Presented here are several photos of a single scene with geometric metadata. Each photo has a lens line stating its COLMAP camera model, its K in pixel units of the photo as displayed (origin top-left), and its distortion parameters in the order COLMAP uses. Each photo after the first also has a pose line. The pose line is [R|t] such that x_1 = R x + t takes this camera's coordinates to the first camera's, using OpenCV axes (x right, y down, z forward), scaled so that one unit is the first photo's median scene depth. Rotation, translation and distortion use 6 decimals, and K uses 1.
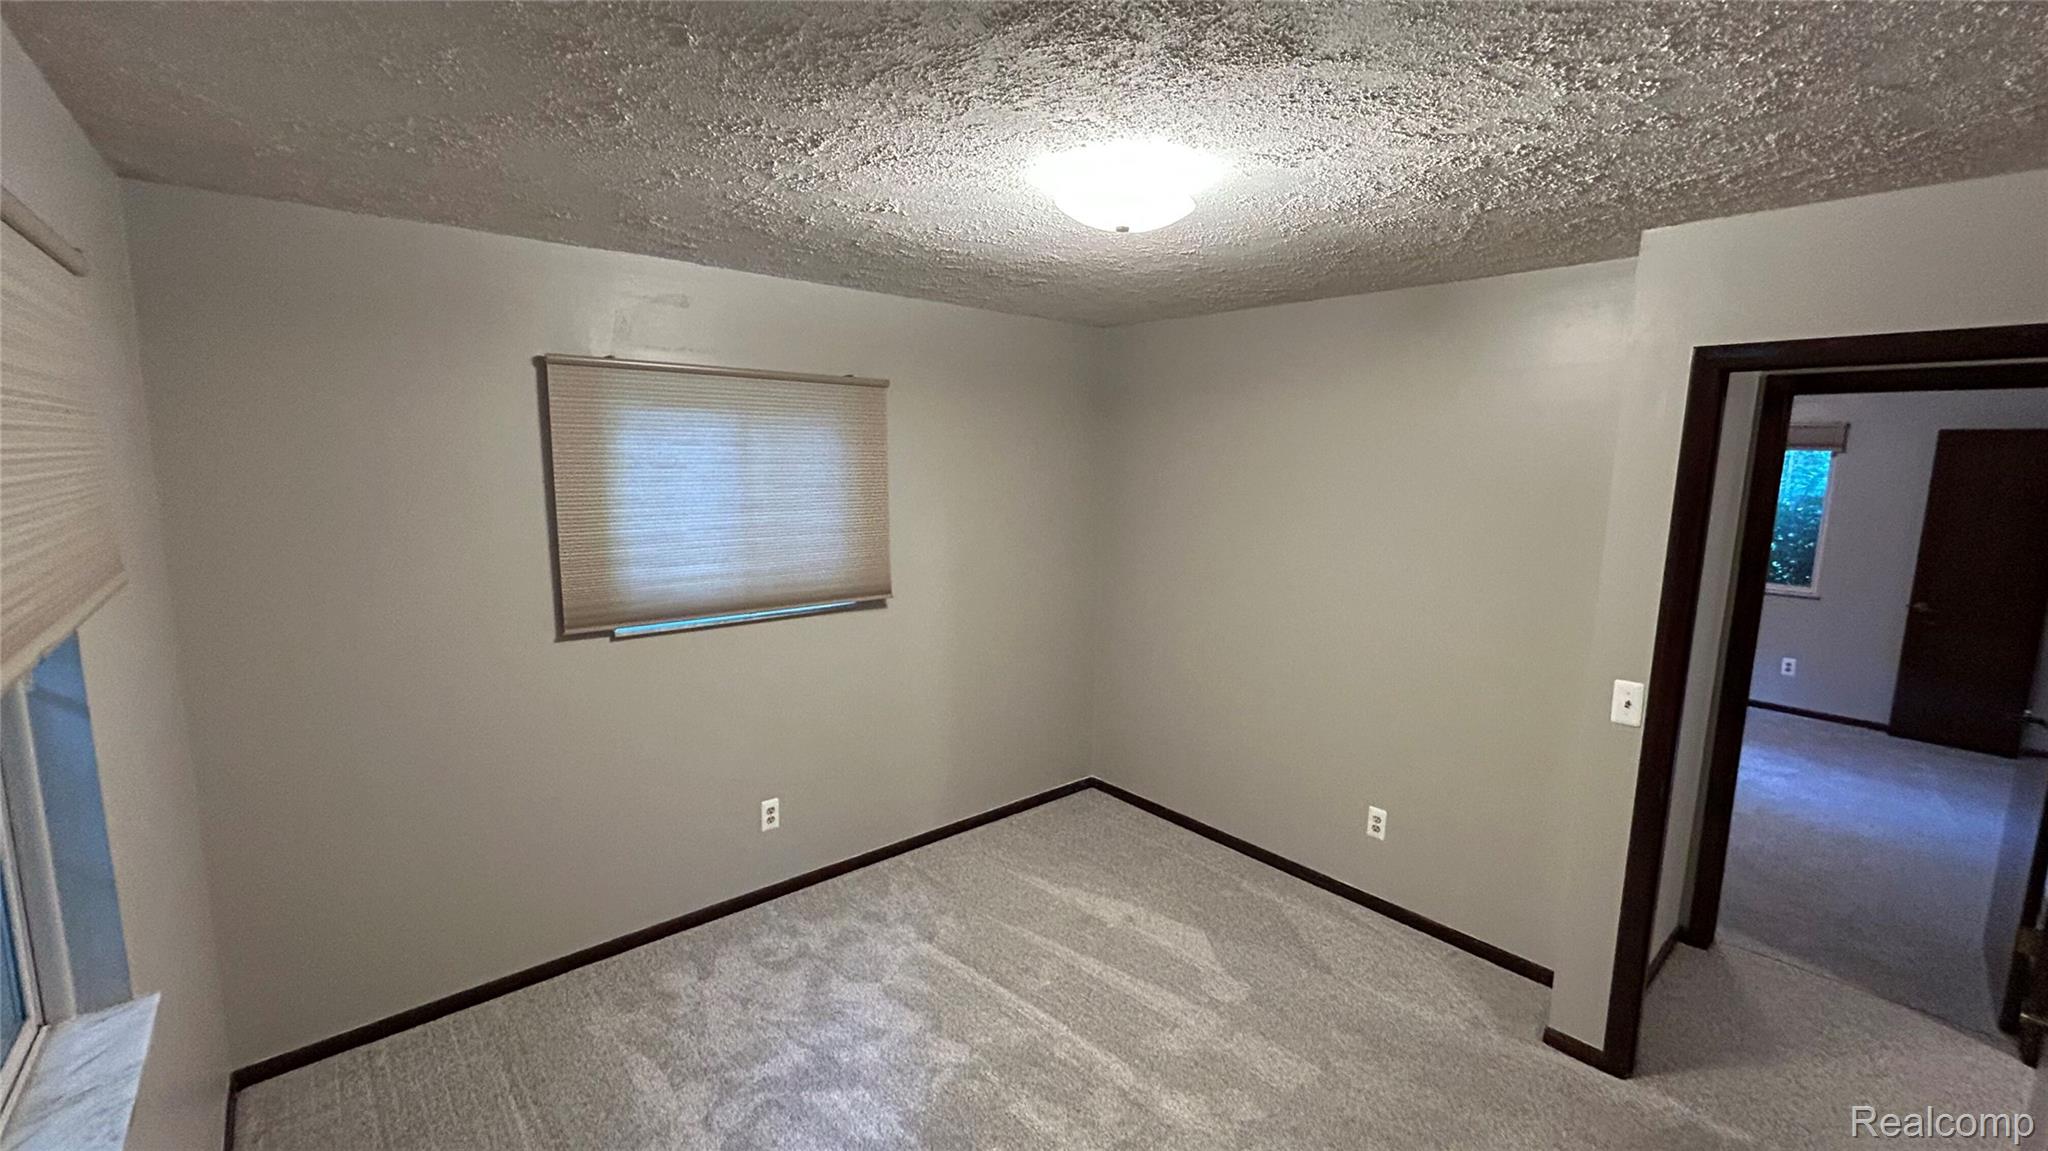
lens RADIAL K [[835.2, 0, 1013.8], [0, 835.2, 583.1], [0, 0, 1]] dist [-0.002431, 0.001134]
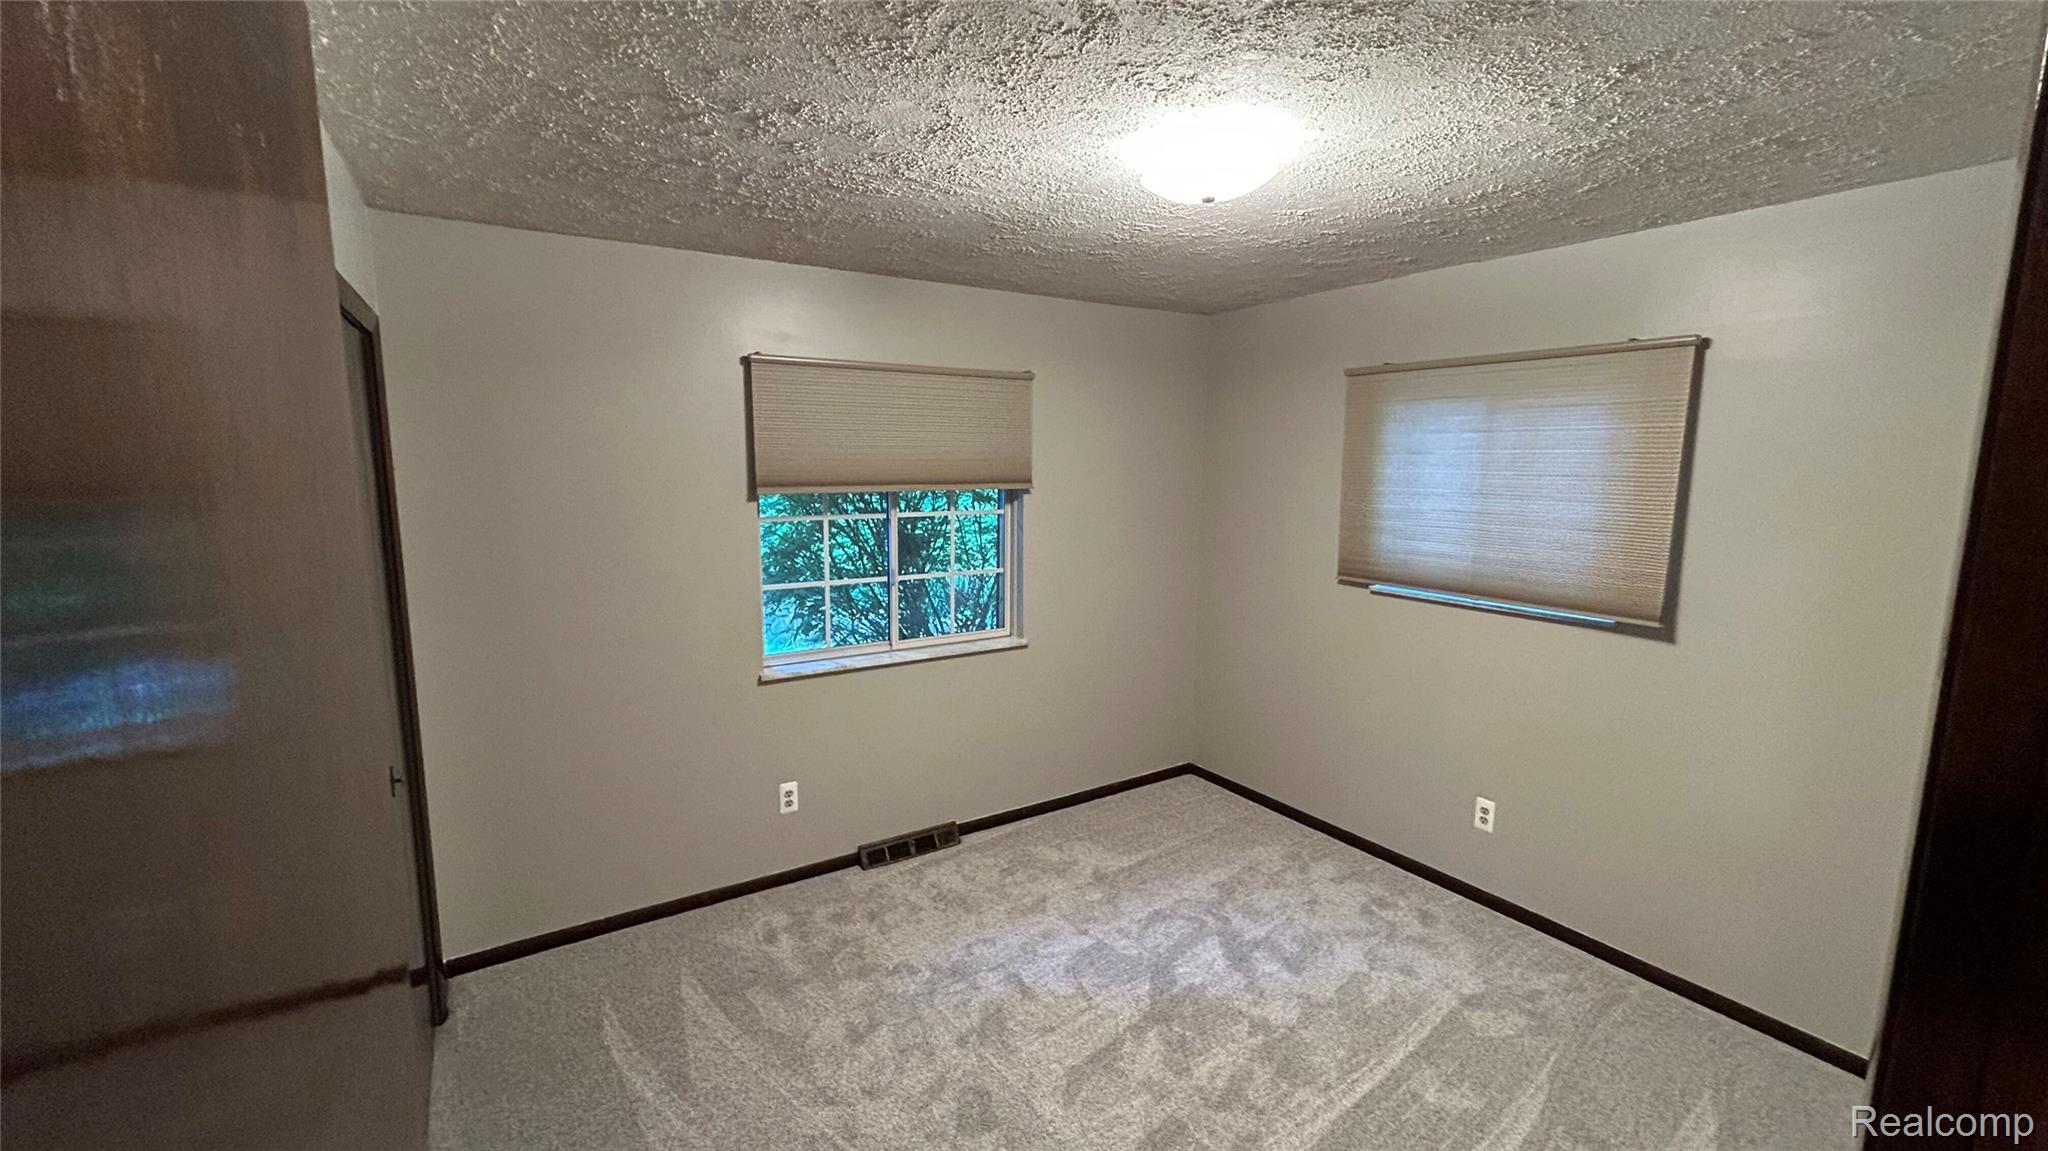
lens RADIAL K [[835.2, 0, 1017.1], [0, 835.2, 574.1], [0, 0, 1]] dist [-0.002431, 0.001134]
pose [[-0.142379, 0.129003, -0.981370, 0.808660], [-0.153776, 0.976549, 0.150679, -0.065131], [0.977794, 0.172364, -0.119203, 0.627438]]
